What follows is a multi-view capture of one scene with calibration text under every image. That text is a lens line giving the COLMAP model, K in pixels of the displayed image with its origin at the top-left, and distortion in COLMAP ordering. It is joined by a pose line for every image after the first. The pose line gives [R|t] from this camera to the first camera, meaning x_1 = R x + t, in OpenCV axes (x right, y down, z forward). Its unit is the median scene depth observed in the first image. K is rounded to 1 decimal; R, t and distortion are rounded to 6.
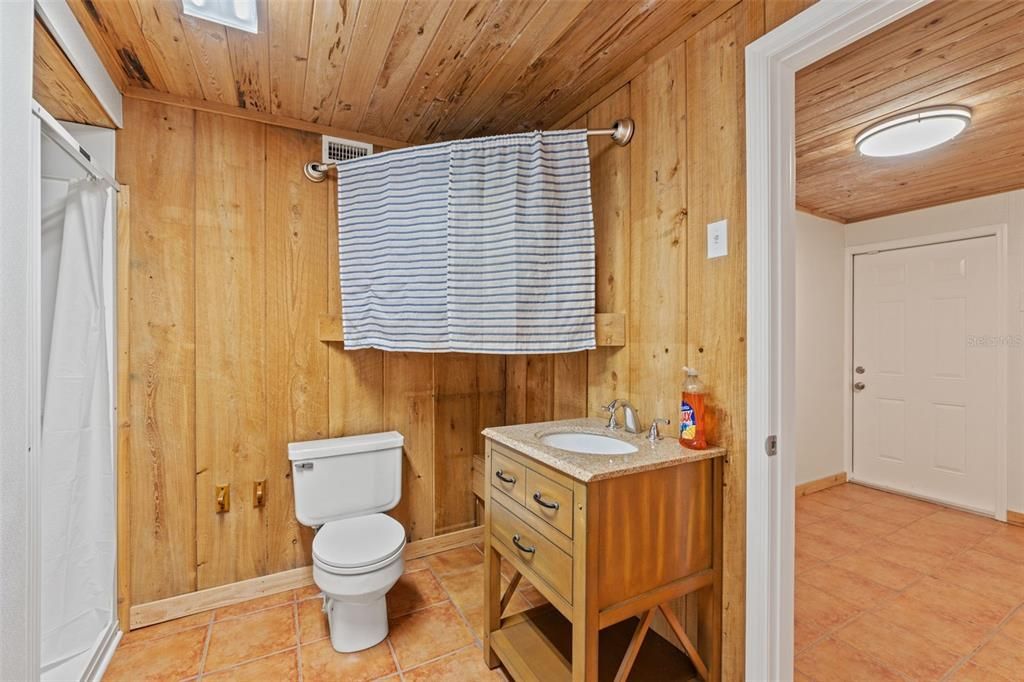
lens RADIAL K [[433.3, 0, 514.4], [0, 433.3, 347.0], [0, 0, 1]] dist [-0.003850, -0.000520]
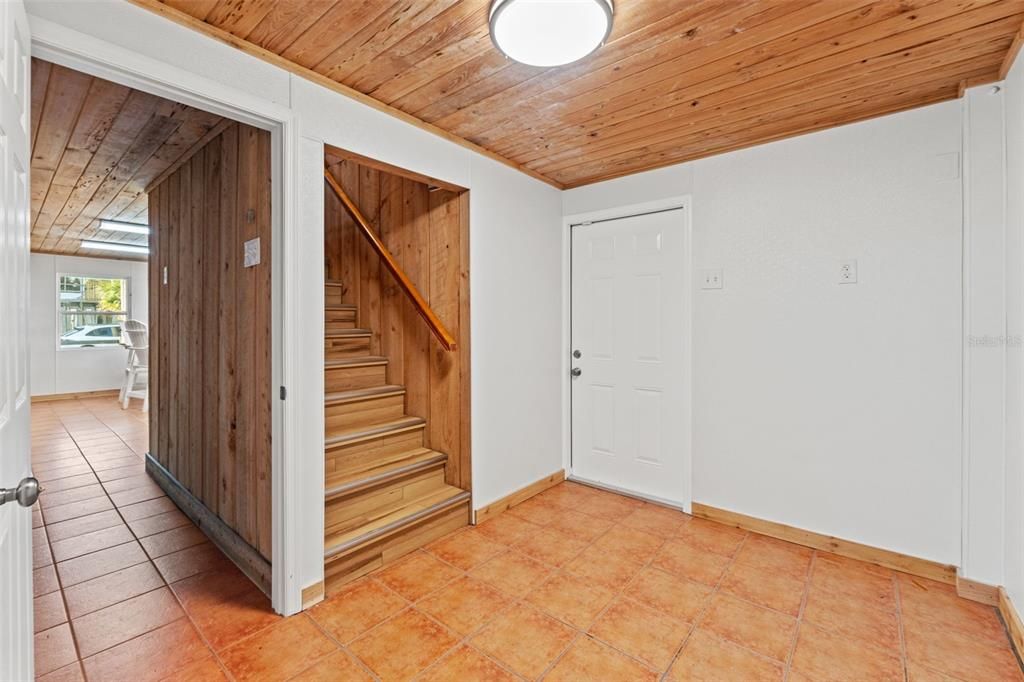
lens RADIAL K [[432.8, 0, 511.6], [0, 432.8, 332.2], [0, 0, 1]] dist [-0.007940, -0.000423]
pose [[0.931387, -0.009164, 0.363914, 0.367429], [0.007584, 0.999955, 0.005770, 0.001964], [-0.363951, -0.002614, 0.931415, 0.224970]]
